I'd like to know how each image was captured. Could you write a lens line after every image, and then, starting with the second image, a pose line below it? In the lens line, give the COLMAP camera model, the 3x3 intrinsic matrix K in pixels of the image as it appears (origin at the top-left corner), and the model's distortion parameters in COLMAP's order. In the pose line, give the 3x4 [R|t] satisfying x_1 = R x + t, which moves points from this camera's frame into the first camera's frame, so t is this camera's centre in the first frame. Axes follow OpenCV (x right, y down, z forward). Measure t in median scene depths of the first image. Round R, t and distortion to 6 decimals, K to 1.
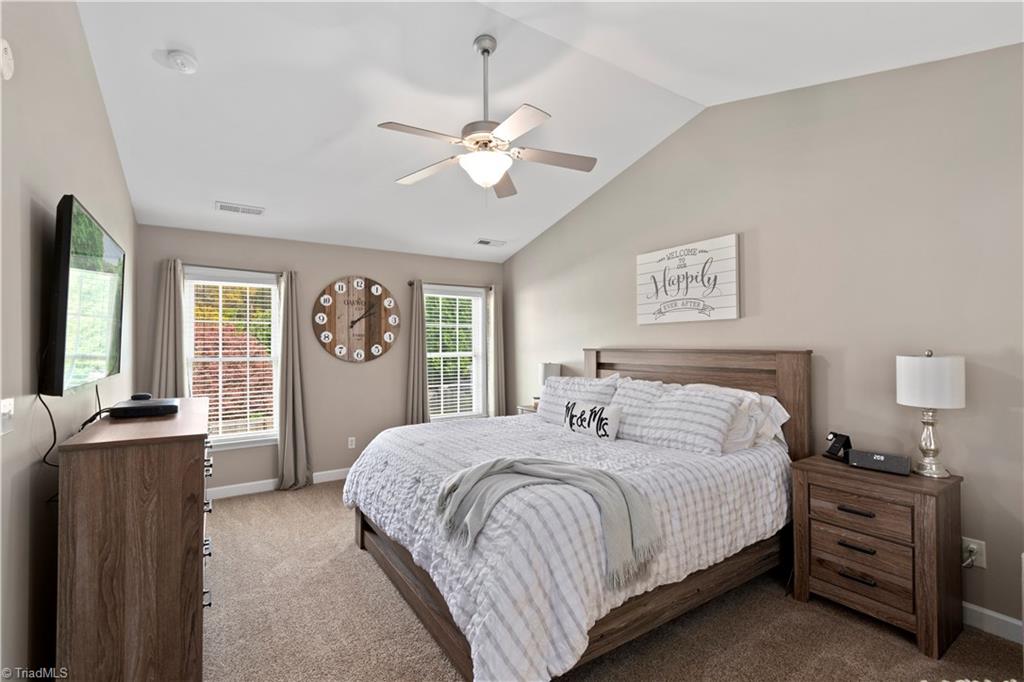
lens RADIAL K [[469.3, 0, 521.3], [0, 469.3, 341.9], [0, 0, 1]] dist [0.009499, -0.003833]
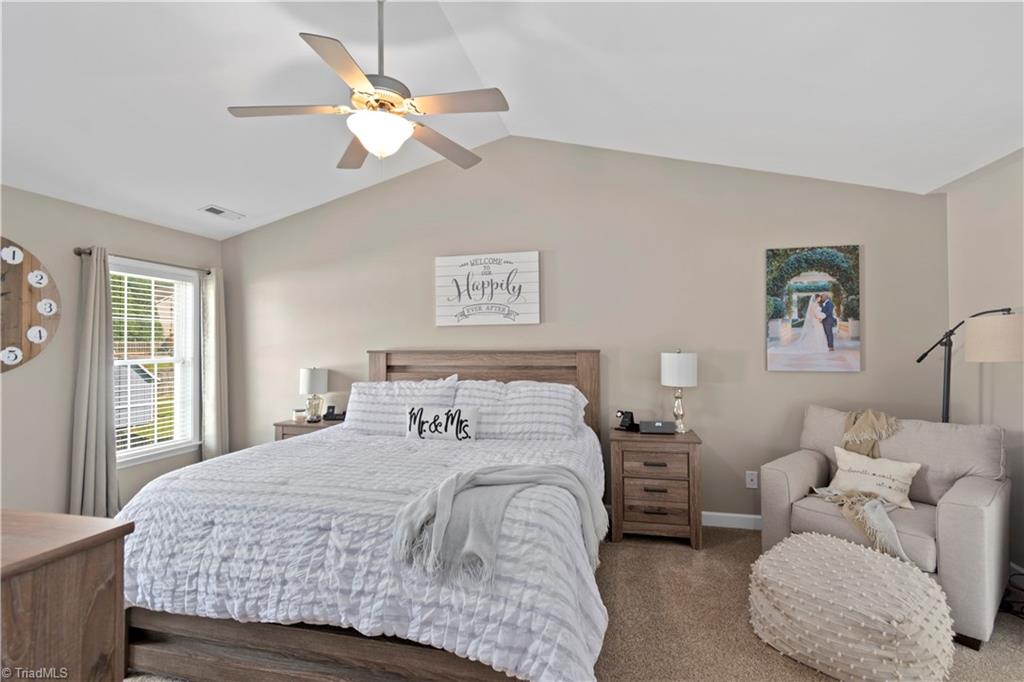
lens RADIAL K [[469.3, 0, 513.4], [0, 469.3, 339.9], [0, 0, 1]] dist [0.009499, -0.003833]
pose [[0.723301, 0.008019, 0.690486, -0.437130], [-0.001088, 0.999945, -0.010473, 0.004167], [-0.690532, 0.006824, 0.723270, 0.217300]]
